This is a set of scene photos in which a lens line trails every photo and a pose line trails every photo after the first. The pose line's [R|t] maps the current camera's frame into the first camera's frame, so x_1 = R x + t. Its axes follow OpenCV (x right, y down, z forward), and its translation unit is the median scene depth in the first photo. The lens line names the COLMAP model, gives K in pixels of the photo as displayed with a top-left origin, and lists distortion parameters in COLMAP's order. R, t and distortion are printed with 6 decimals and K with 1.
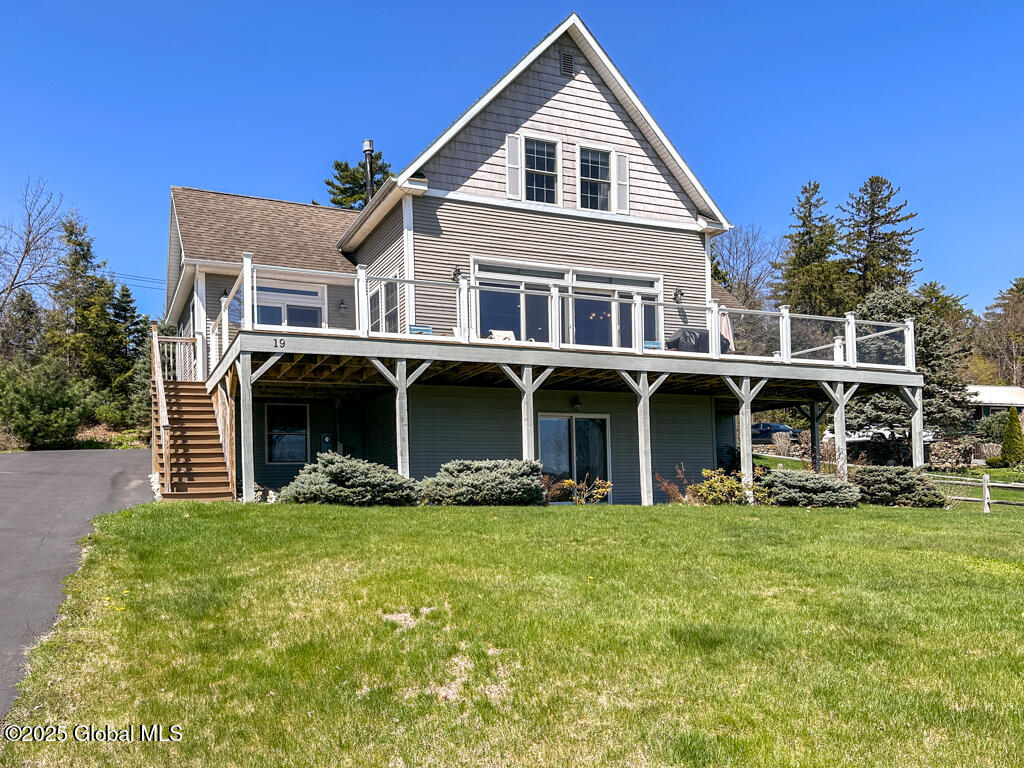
lens RADIAL K [[740.3, 0, 414.7], [0, 740.3, 501.0], [0, 0, 1]] dist [0.034755, -0.004934]
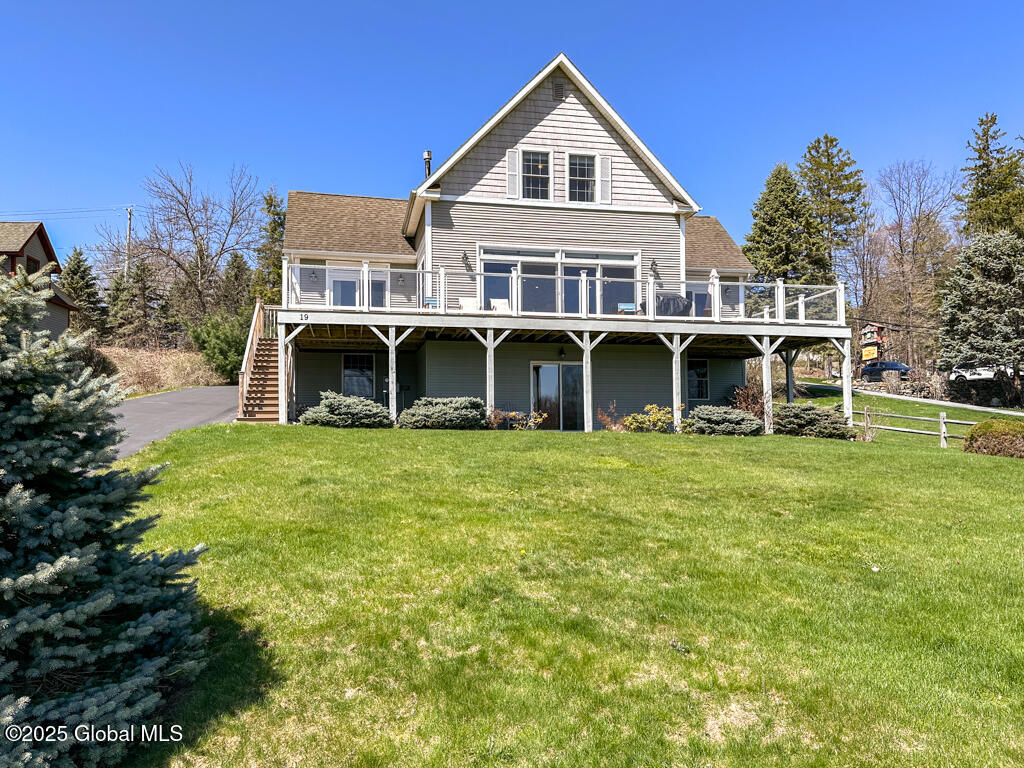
lens RADIAL K [[738.8, 0, 512.6], [0, 738.8, 427.9], [0, 0, 1]] dist [0.068154, -0.070357]
pose [[0.983591, 0.014413, -0.179839, 0.366262], [-0.015786, 0.999856, -0.006208, 0.007581], [0.179723, 0.008945, 0.983677, -0.278674]]
